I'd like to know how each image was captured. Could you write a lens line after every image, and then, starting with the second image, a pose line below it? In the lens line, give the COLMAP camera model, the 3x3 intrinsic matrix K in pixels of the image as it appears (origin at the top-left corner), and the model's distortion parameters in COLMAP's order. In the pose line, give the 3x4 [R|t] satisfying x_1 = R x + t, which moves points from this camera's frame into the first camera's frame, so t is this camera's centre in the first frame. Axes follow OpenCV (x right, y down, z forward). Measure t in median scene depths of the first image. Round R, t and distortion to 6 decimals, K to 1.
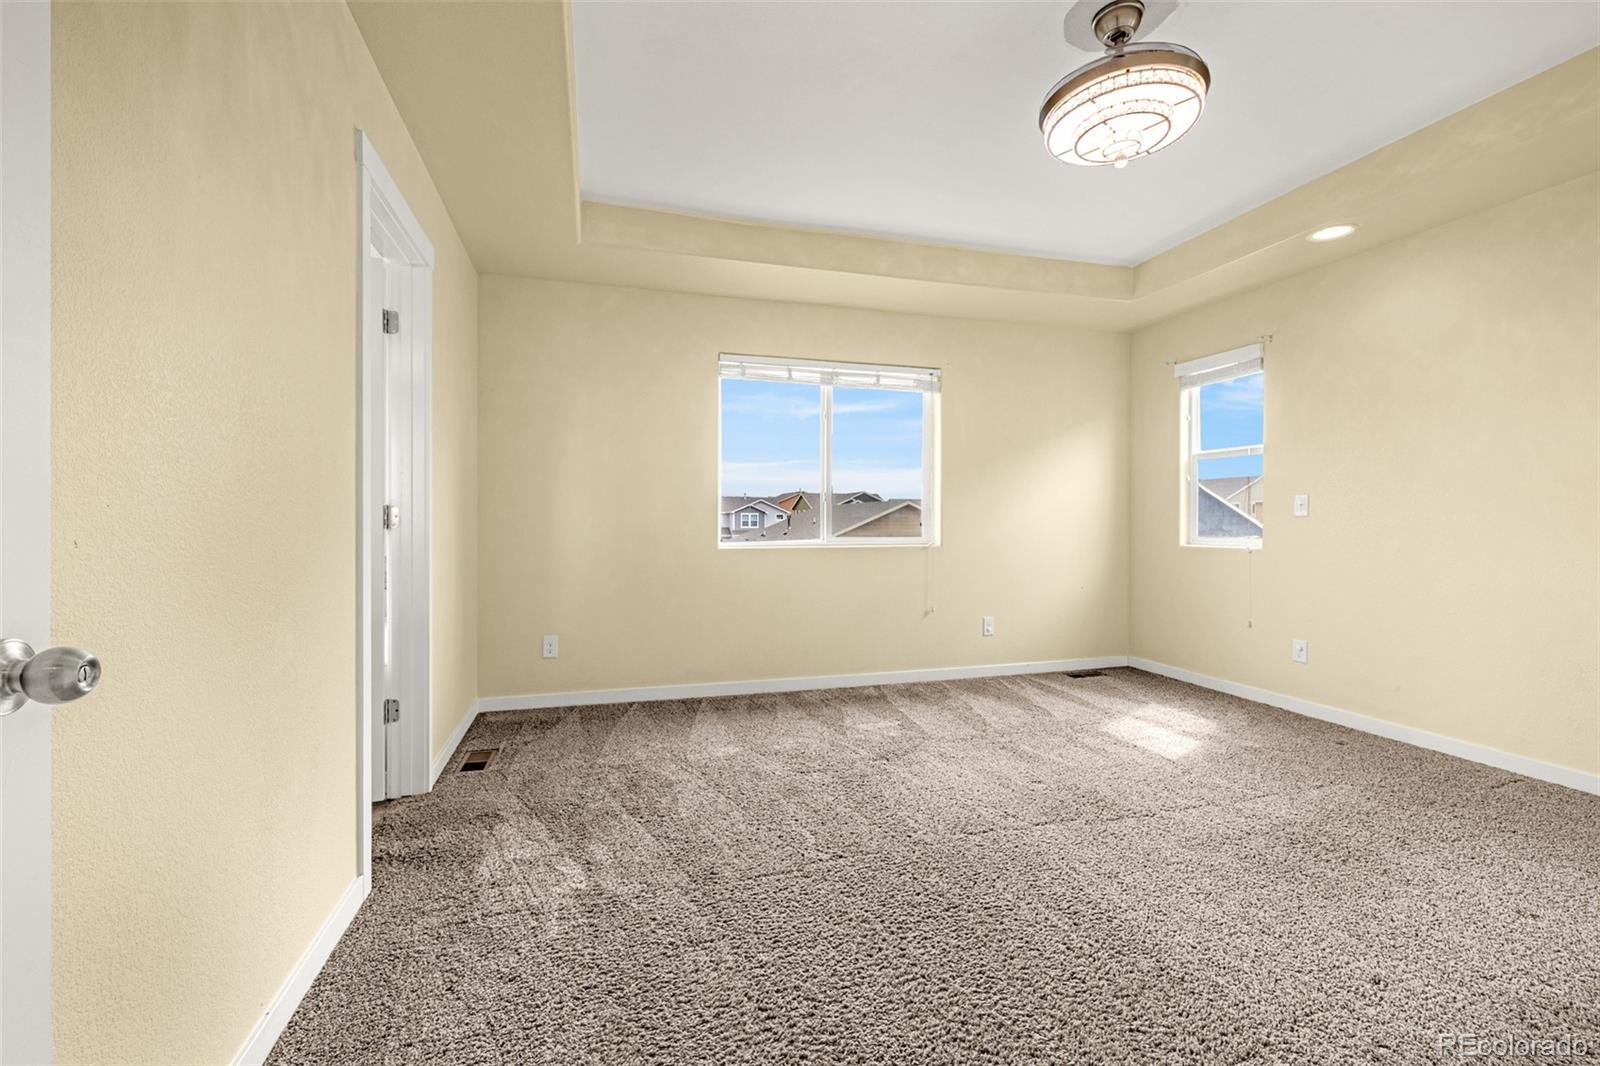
lens RADIAL K [[682.8, 0, 793.5], [0, 682.8, 530.9], [0, 0, 1]] dist [0.001488, -0.000041]
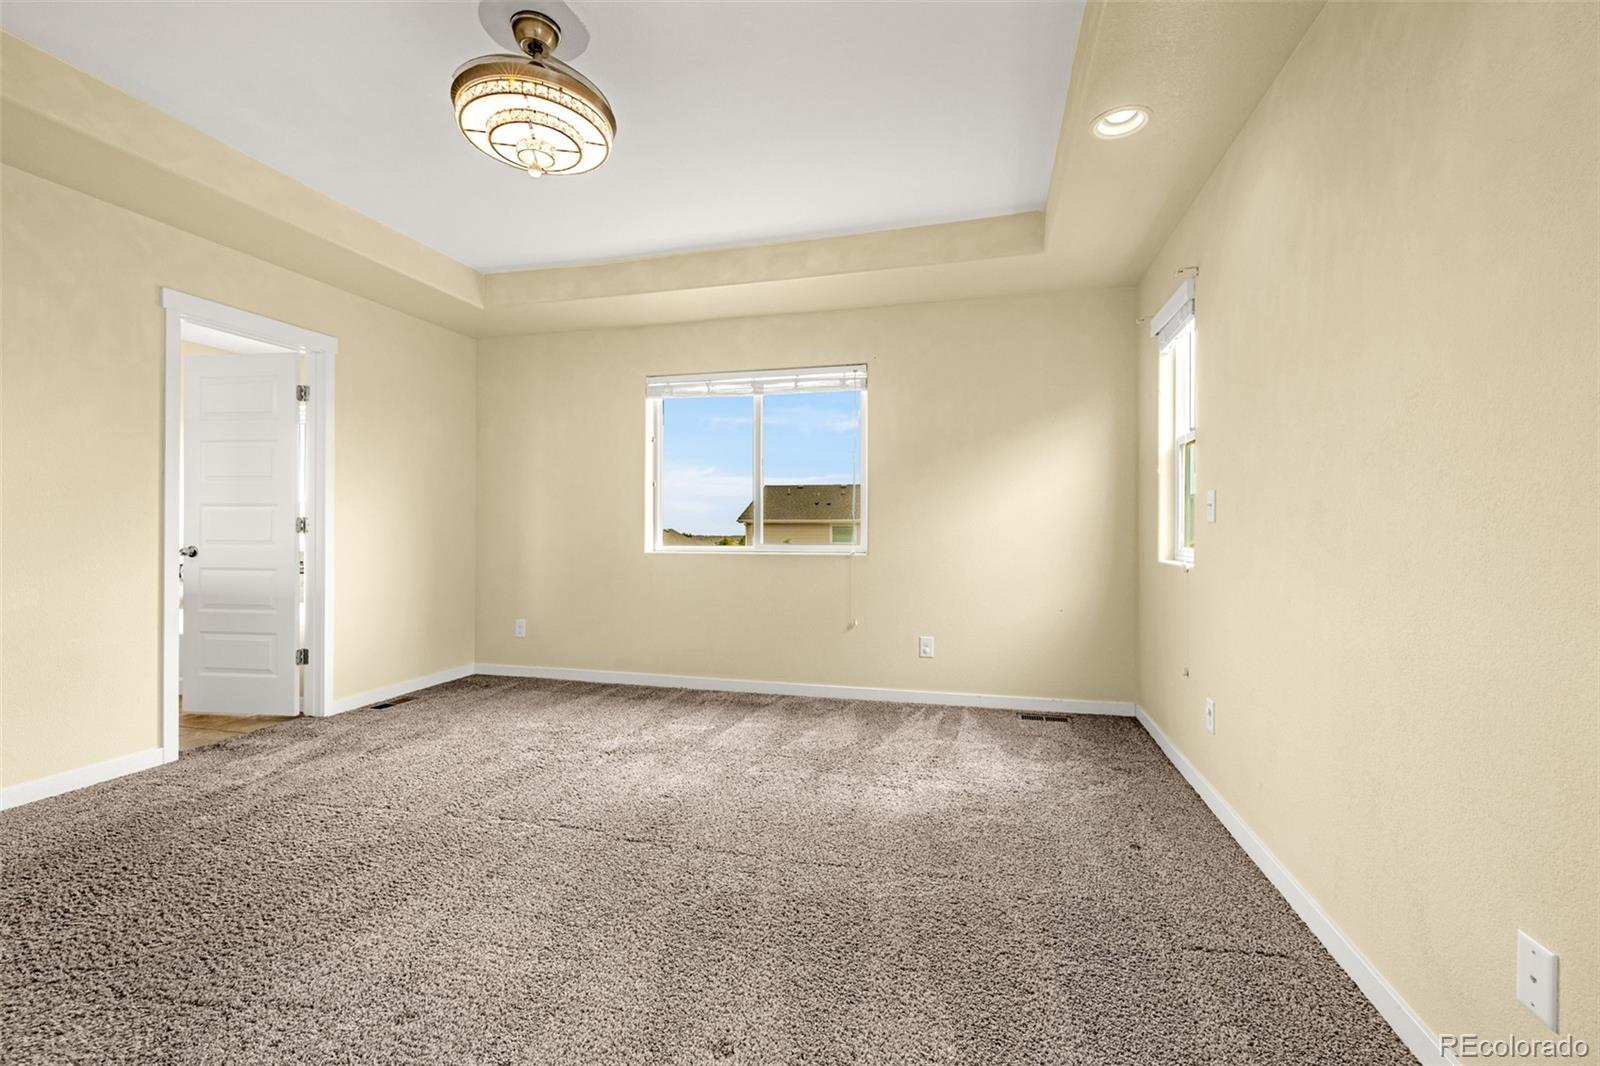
lens RADIAL K [[680.4, 0, 800.0], [0, 680.4, 533.0], [0, 0, 1]] dist [-0.000044, -0.000445]
pose [[0.858266, 0.003758, -0.513191, 0.719111], [-0.008437, 0.999941, -0.006788, -0.000893], [0.513136, 0.010155, 0.858247, 0.190593]]
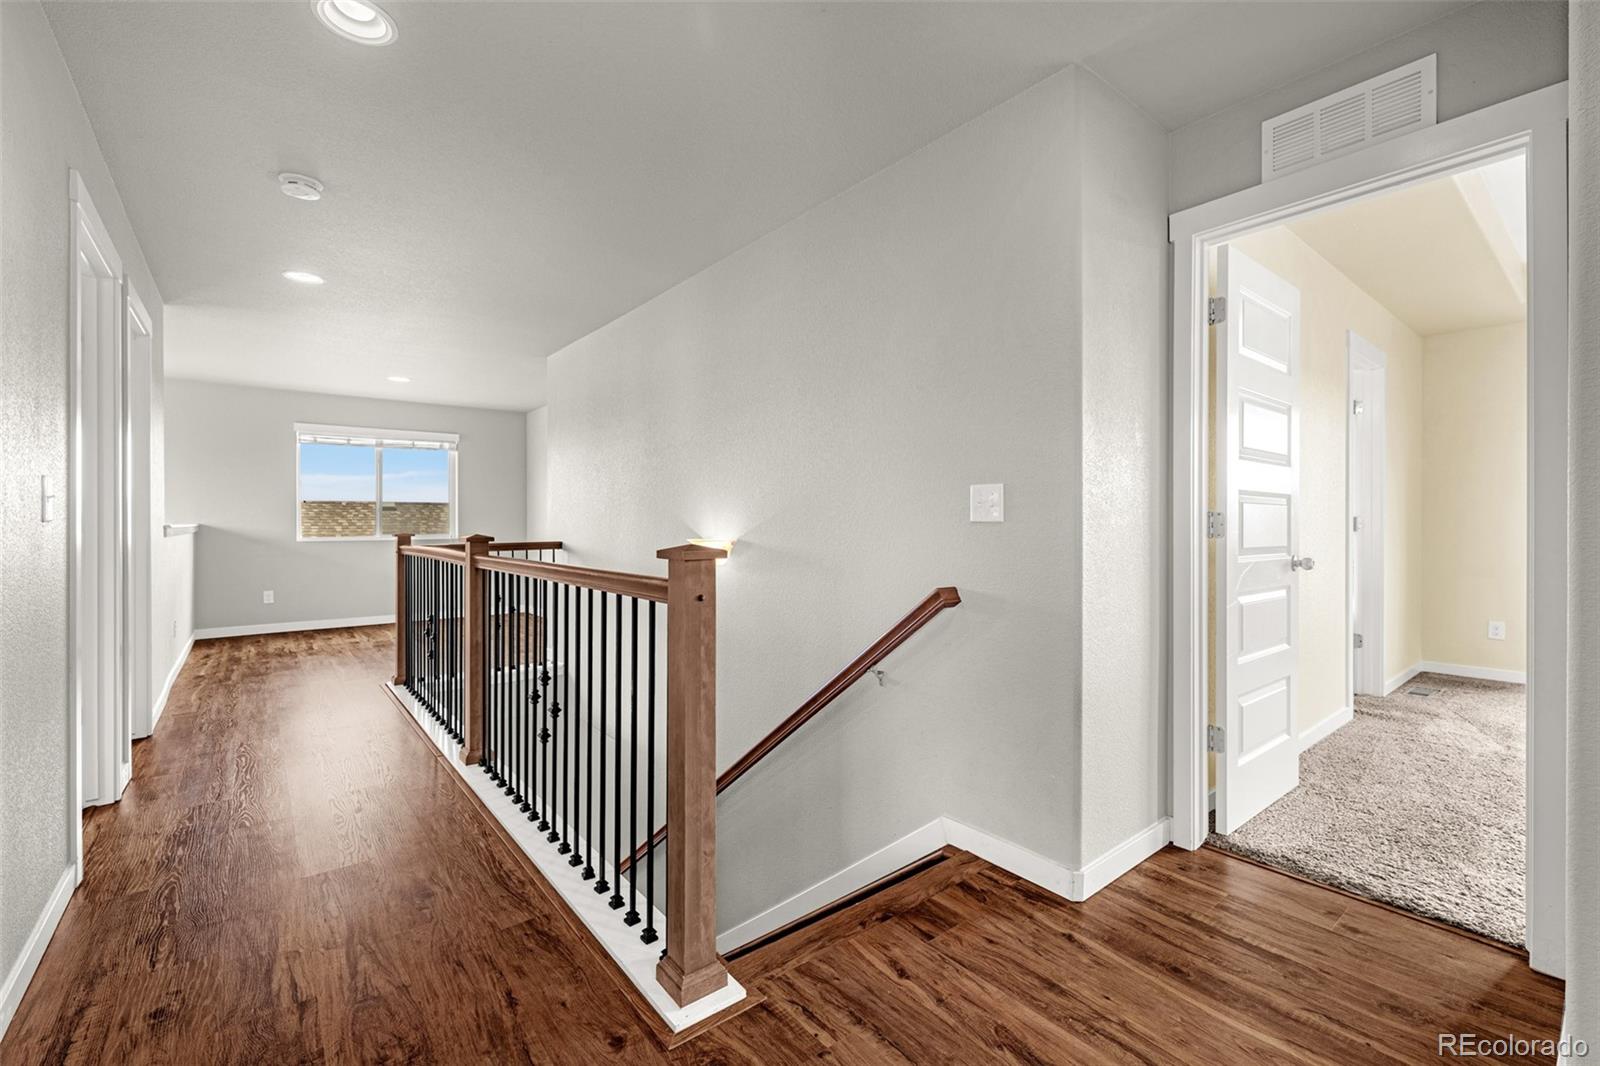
lens RADIAL K [[684.6, 0, 788.7], [0, 684.6, 523.6], [0, 0, 1]] dist [0.000663, 0.000022]
pose [[0.383127, -0.002893, -0.923691, 0.277971], [-0.008051, 0.999947, -0.006471, 0.000821], [0.923661, 0.009916, 0.383083, -0.605513]]
